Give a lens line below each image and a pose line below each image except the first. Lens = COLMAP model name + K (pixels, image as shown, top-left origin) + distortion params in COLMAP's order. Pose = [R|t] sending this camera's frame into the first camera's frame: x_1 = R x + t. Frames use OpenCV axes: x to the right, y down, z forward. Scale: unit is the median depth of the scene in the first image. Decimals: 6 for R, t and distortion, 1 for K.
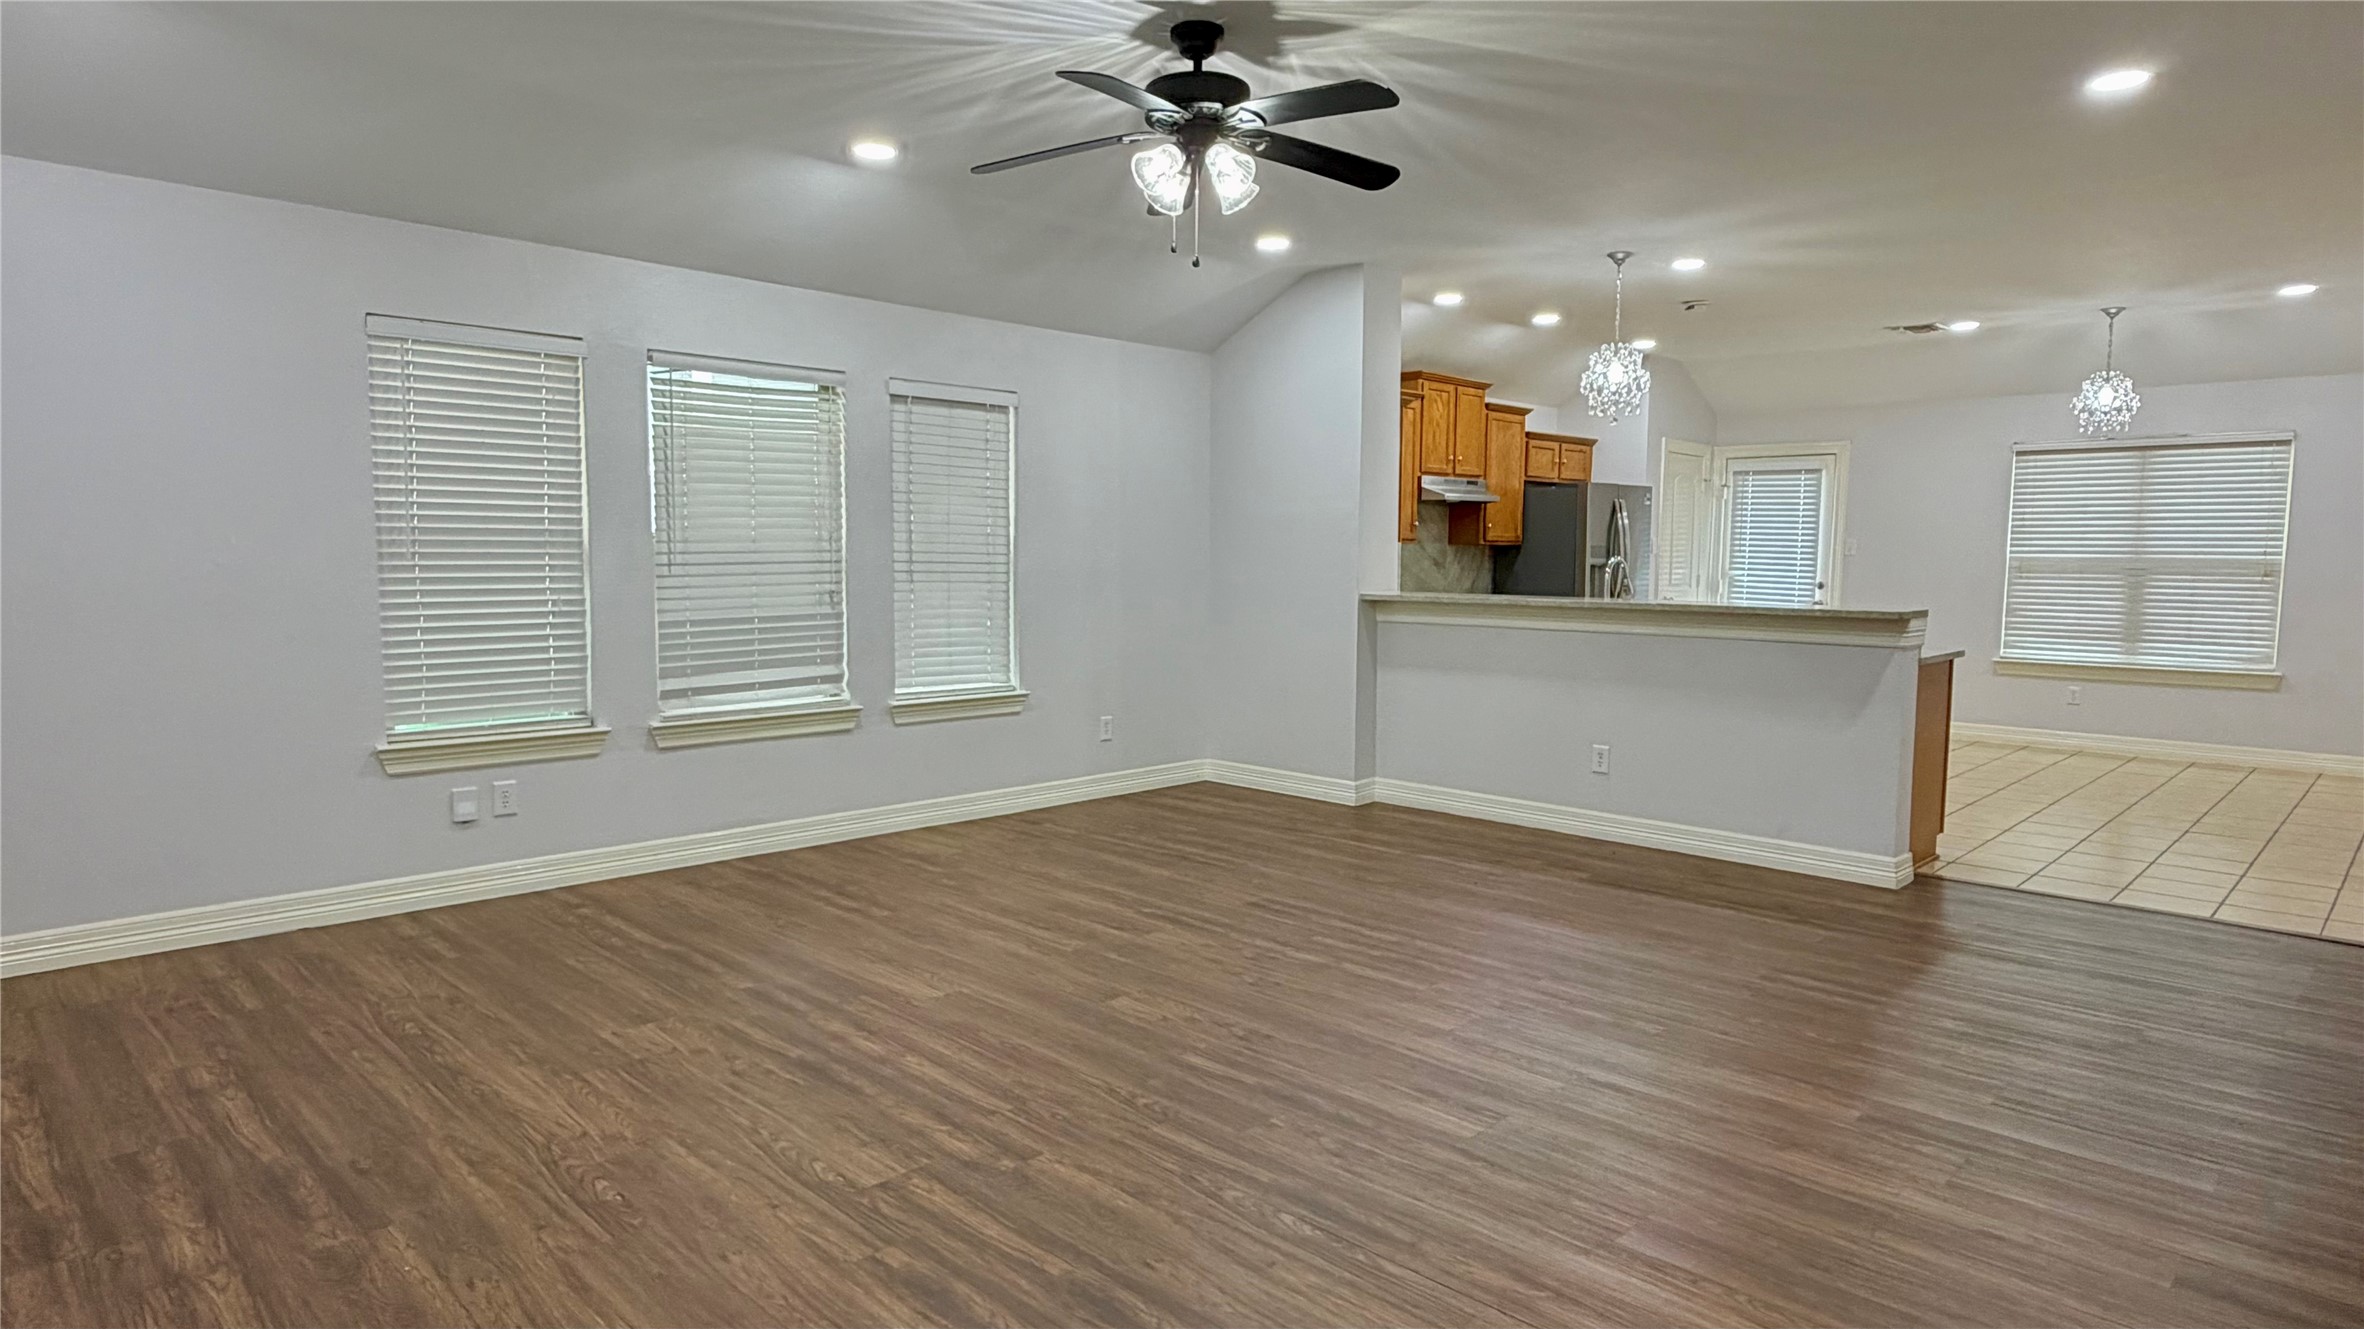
lens RADIAL K [[1295.3, 0, 1191.7], [0, 1295.3, 669.8], [0, 0, 1]] dist [0.003392, -0.000096]
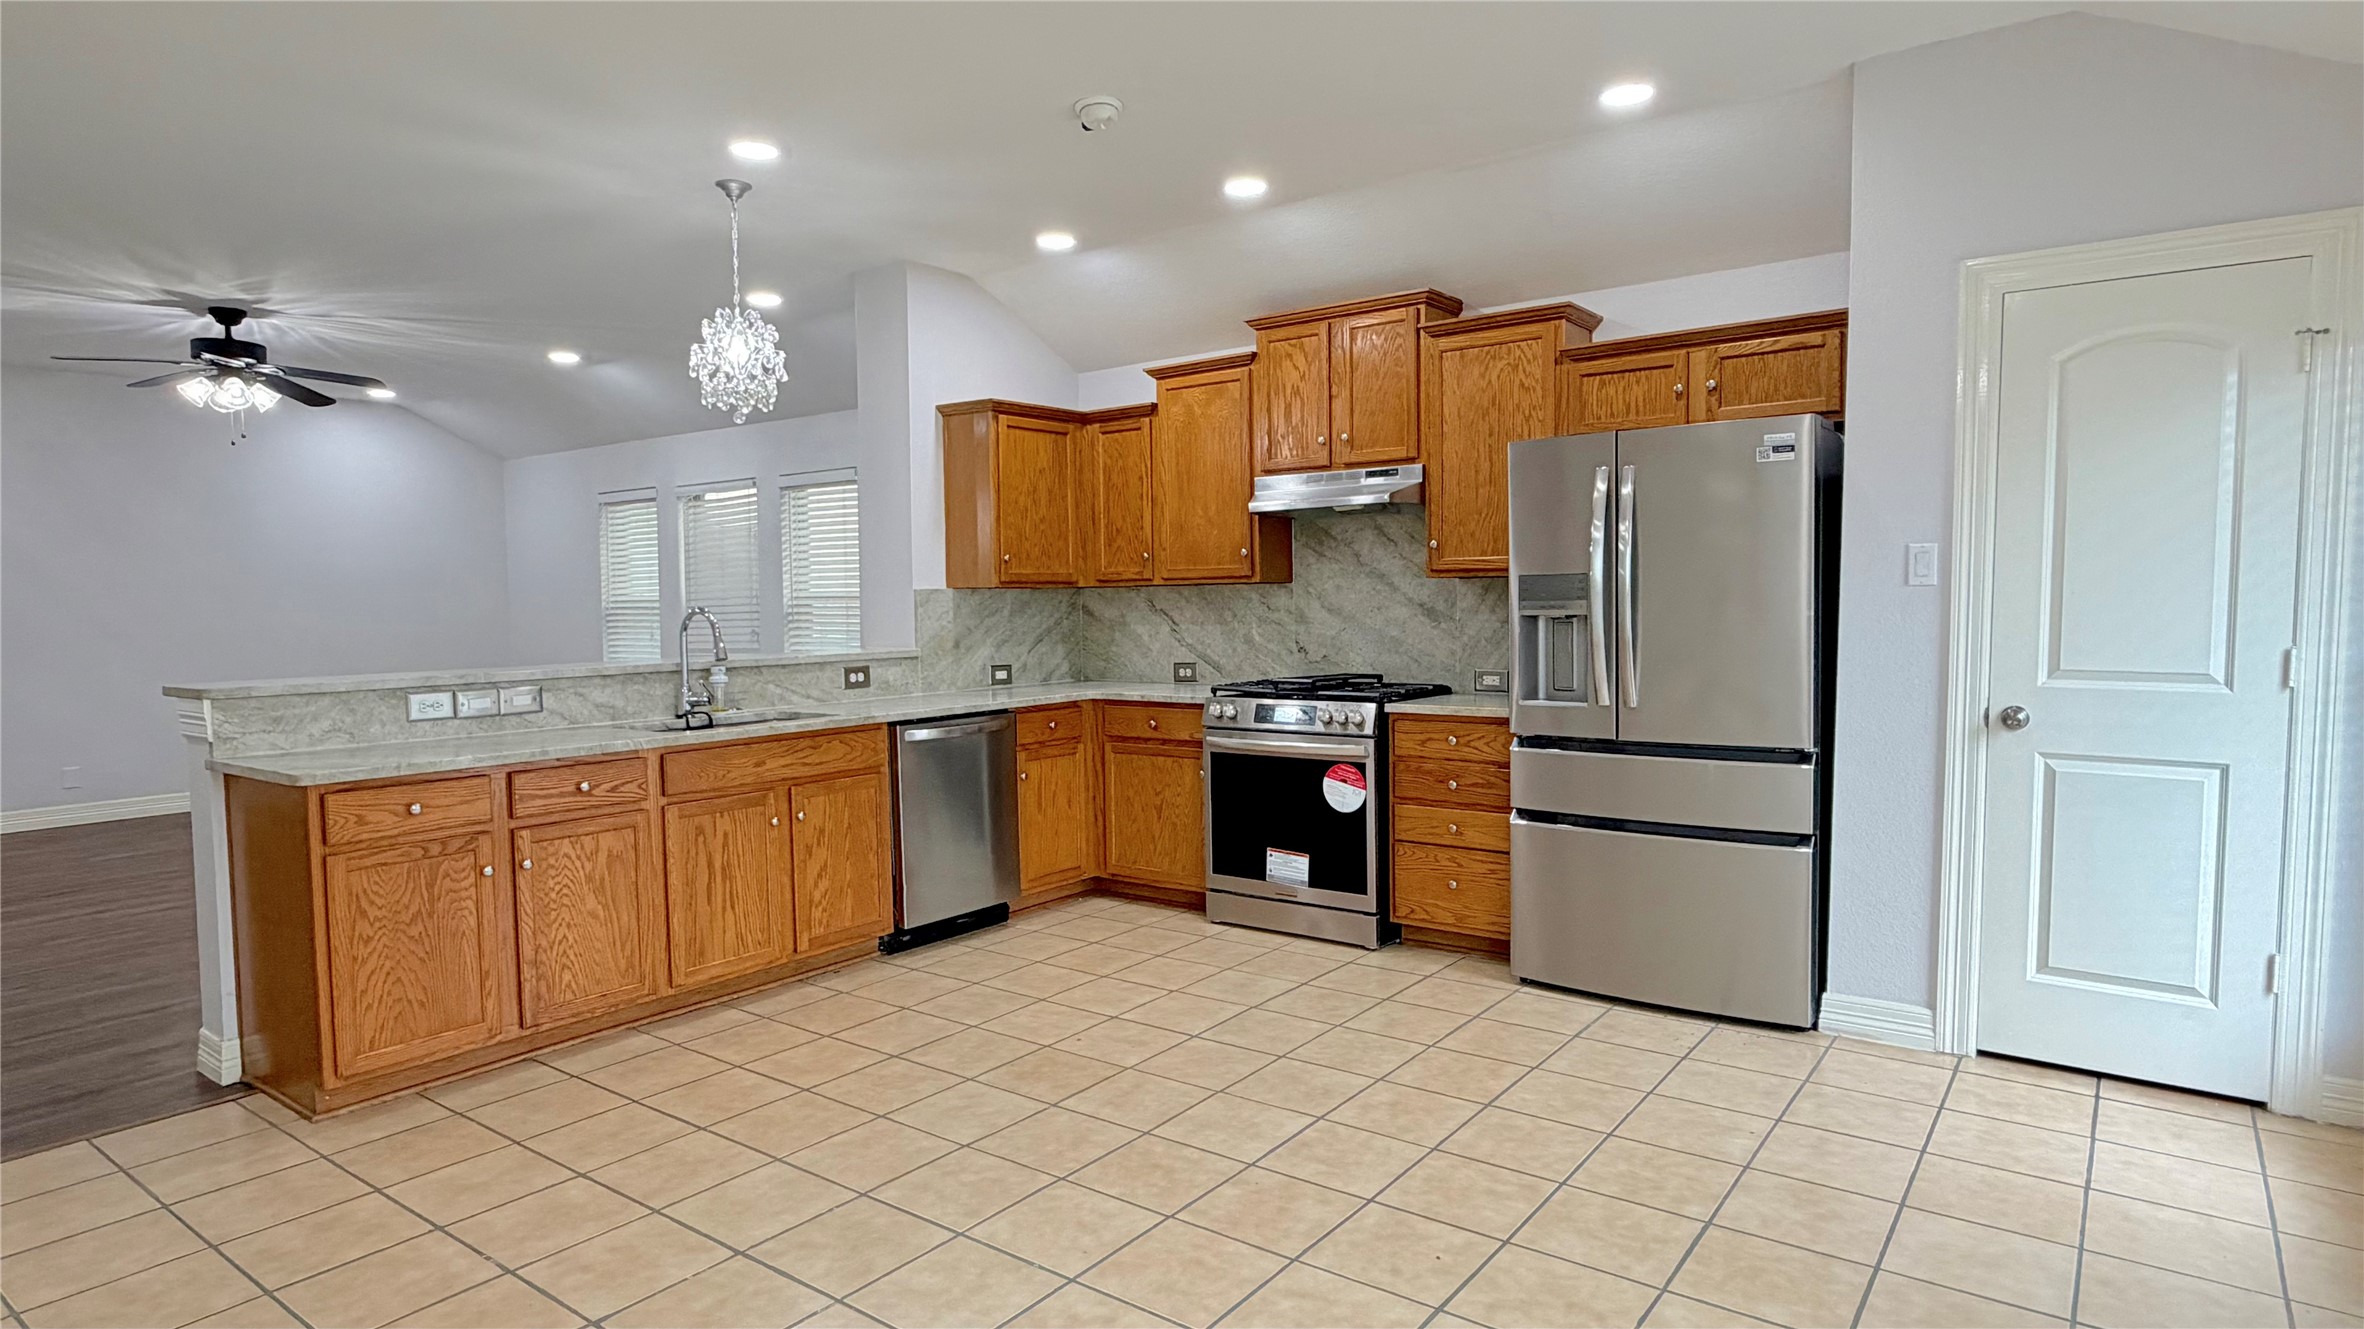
lens RADIAL K [[1295.3, 0, 1206.3], [0, 1295.3, 668.9], [0, 0, 1]] dist [0.003392, -0.000096]
pose [[0.136565, 0.044876, -0.989614, 1.194508], [-0.077414, 0.996402, 0.034501, -0.108996], [0.987602, 0.071898, 0.139547, 1.294685]]
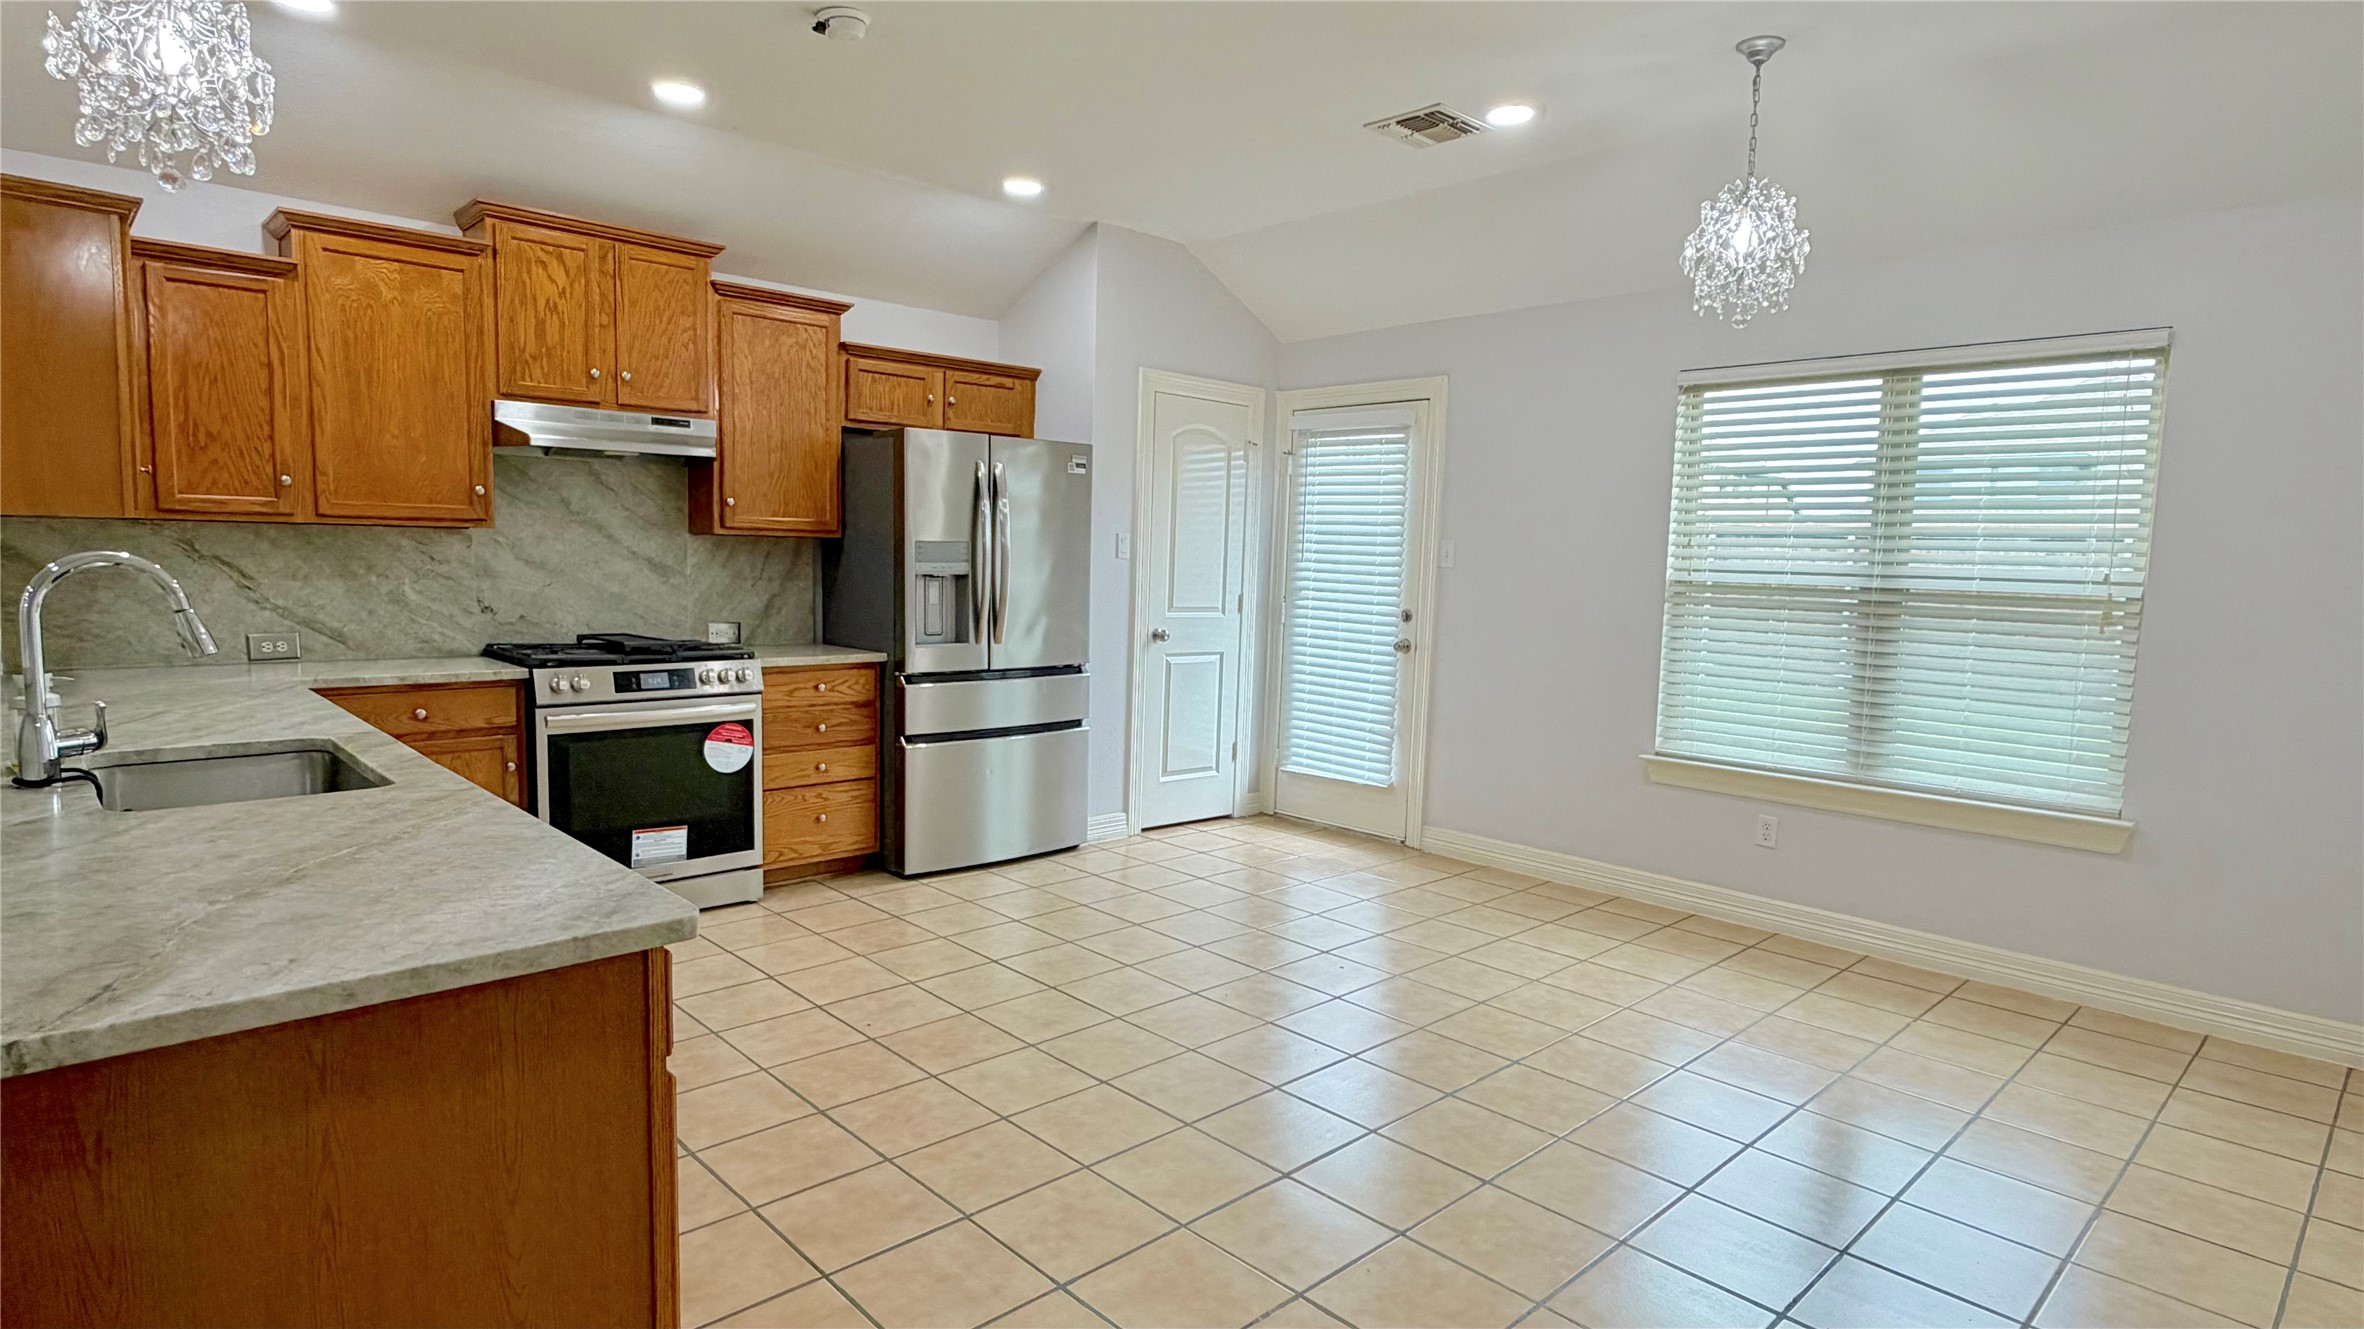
lens RADIAL K [[1231.6, 0, 1177.7], [0, 1231.6, 665.0], [0, 0, 1]] dist [0.005689, -0.001496]
pose [[0.999125, 0.020631, -0.036373, 0.693690], [-0.020753, 0.999780, -0.002993, -0.066510], [0.036304, 0.003745, 0.999334, 0.732739]]
